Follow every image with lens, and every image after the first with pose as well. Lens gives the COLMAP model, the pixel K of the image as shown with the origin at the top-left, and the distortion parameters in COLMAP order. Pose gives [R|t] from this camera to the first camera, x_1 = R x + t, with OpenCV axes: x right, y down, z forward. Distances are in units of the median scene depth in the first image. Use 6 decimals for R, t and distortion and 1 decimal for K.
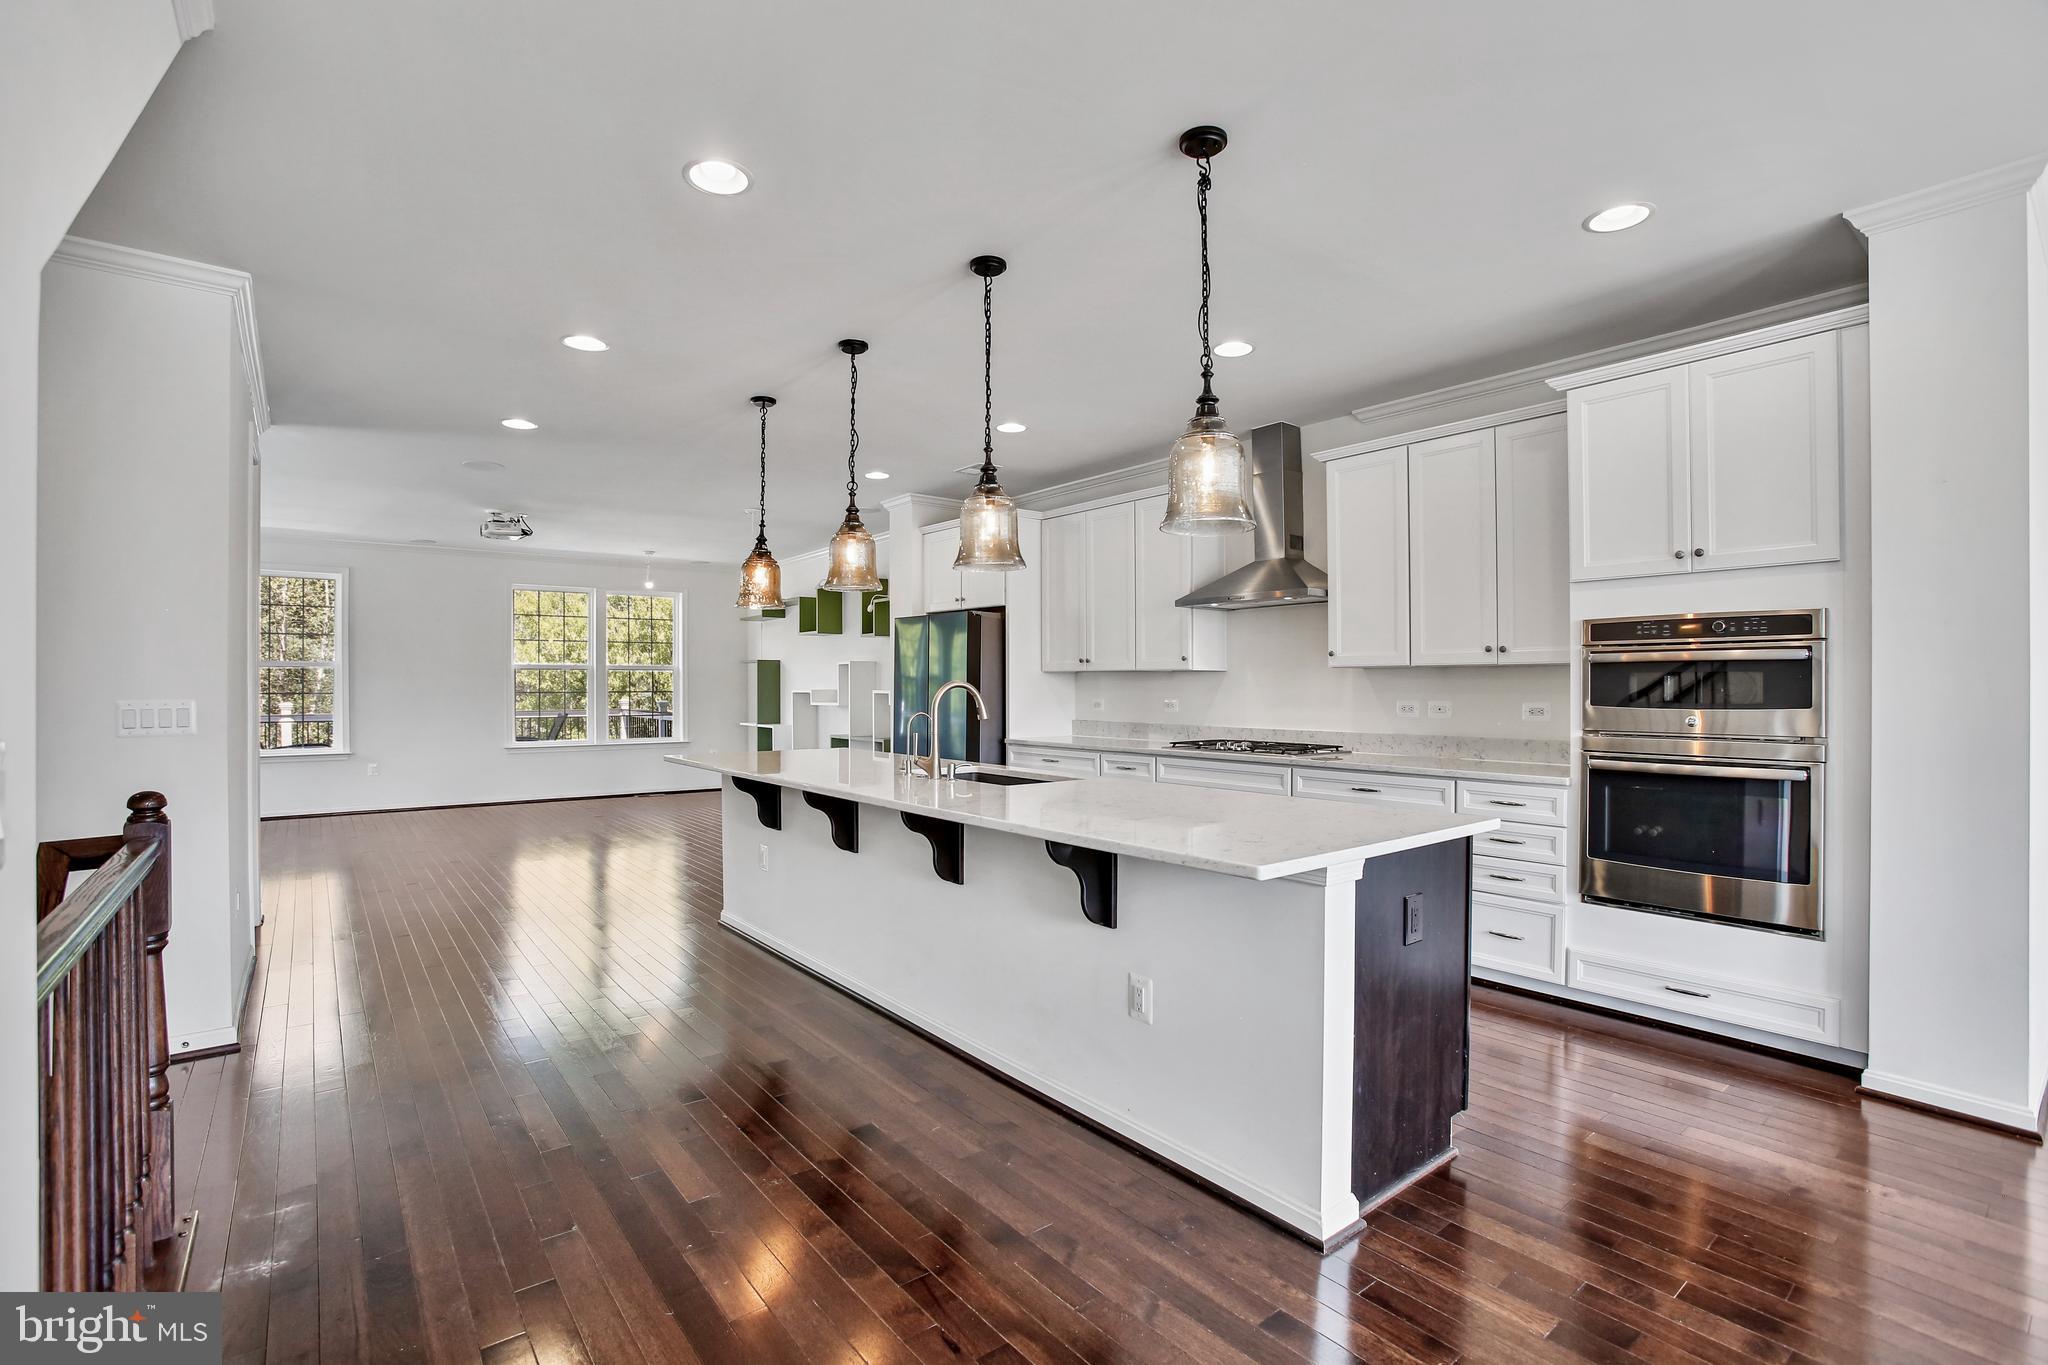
lens RADIAL K [[933.5, 0, 1016.8], [0, 933.5, 681.0], [0, 0, 1]] dist [-0.077970, 0.032207]
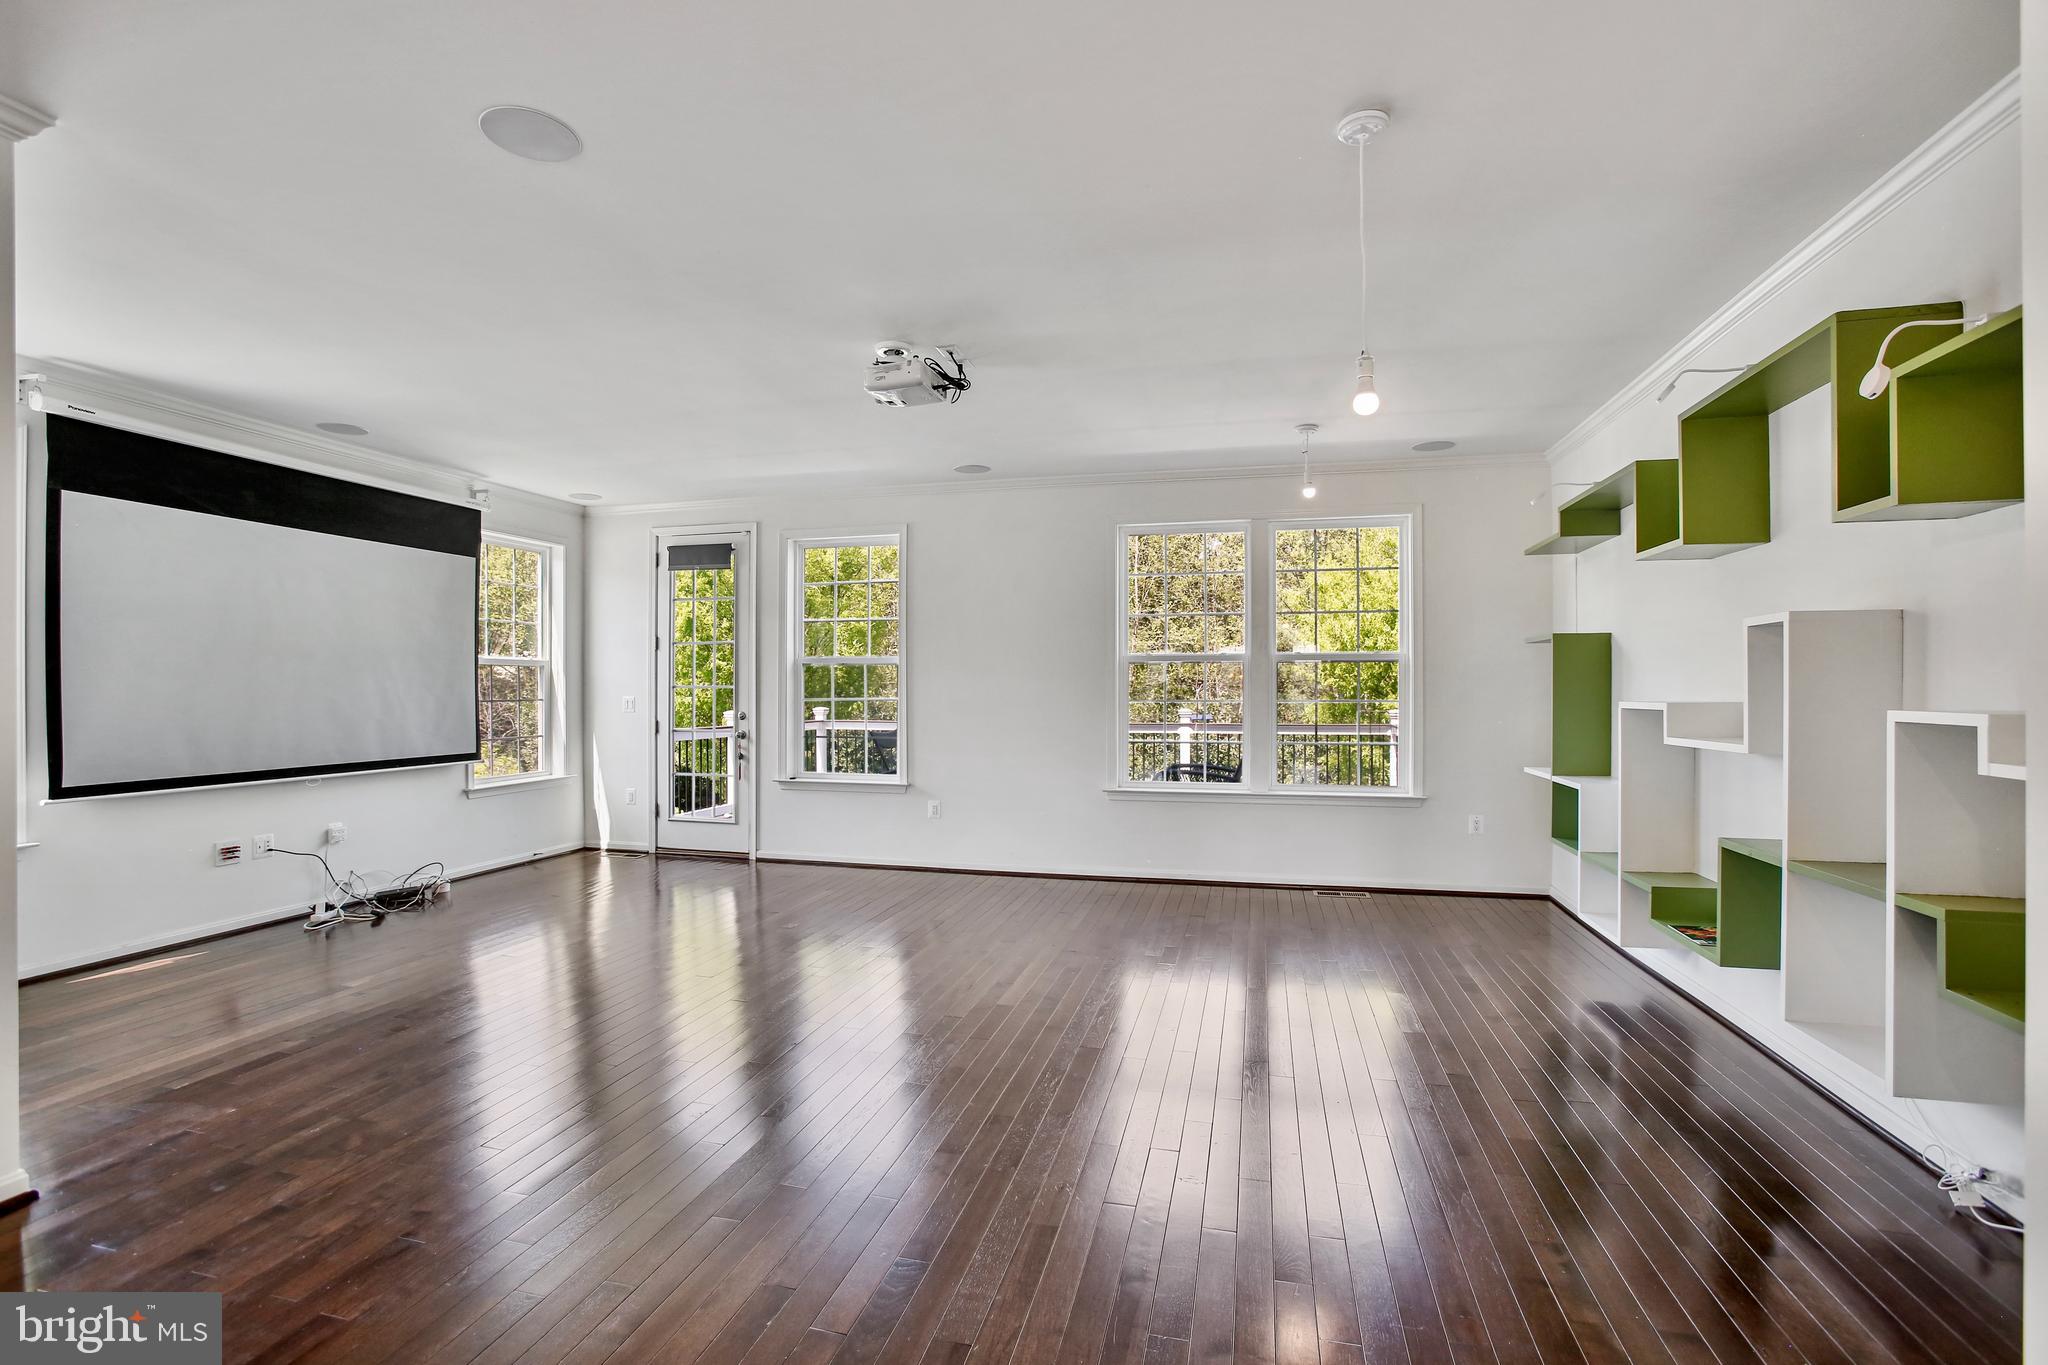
lens RADIAL K [[958.9, 0, 1024.0], [0, 958.9, 682.5], [0, 0, 1]] dist [-0.001418, 0.000083]
pose [[0.618108, -0.002510, -0.786090, -0.095322], [0.002470, 0.999996, -0.001251, 0.001473], [0.786090, -0.001168, 0.618111, 0.656822]]
